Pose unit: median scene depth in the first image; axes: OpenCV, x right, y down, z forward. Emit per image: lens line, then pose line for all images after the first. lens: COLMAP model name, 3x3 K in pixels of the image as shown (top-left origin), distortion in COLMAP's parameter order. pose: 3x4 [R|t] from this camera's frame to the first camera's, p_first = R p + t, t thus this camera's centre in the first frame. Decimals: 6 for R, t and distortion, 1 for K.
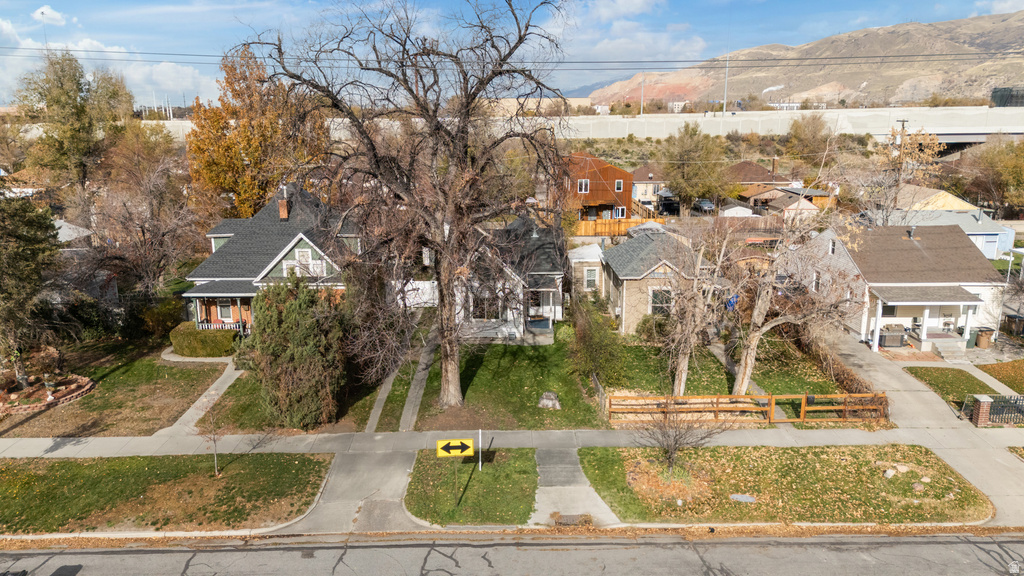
lens RADIAL K [[739.4, 0, 512.0], [0, 739.4, 288.0], [0, 0, 1]] dist [0.039335, -0.002318]
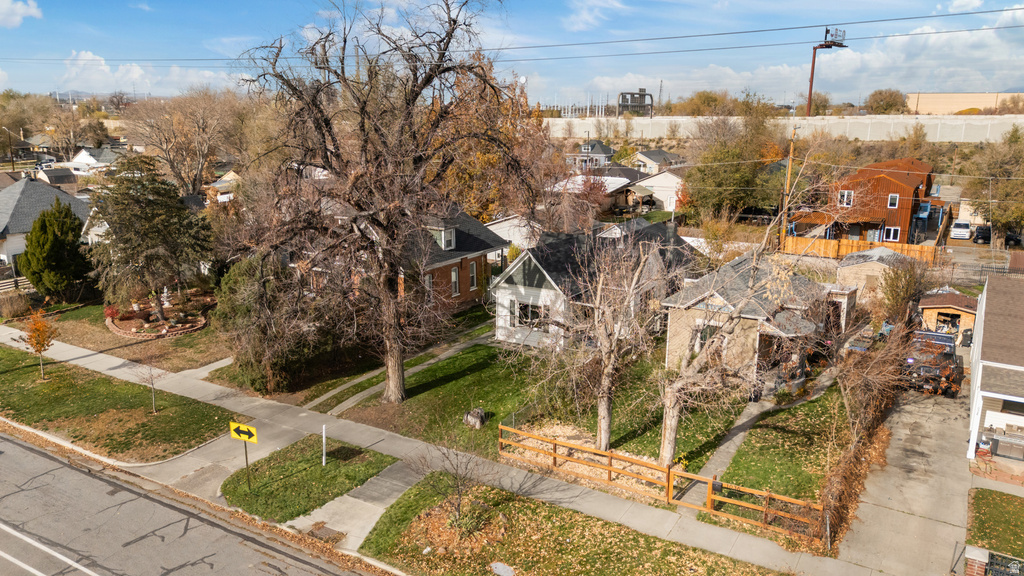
lens RADIAL K [[743.4, 0, 512.0], [0, 743.4, 288.0], [0, 0, 1]] dist [0.028275, 0.000581]
pose [[0.856189, 0.131435, -0.499665, 0.677493], [-0.129272, 0.990837, 0.039124, -0.068513], [0.500229, 0.031095, 0.865335, 0.250610]]
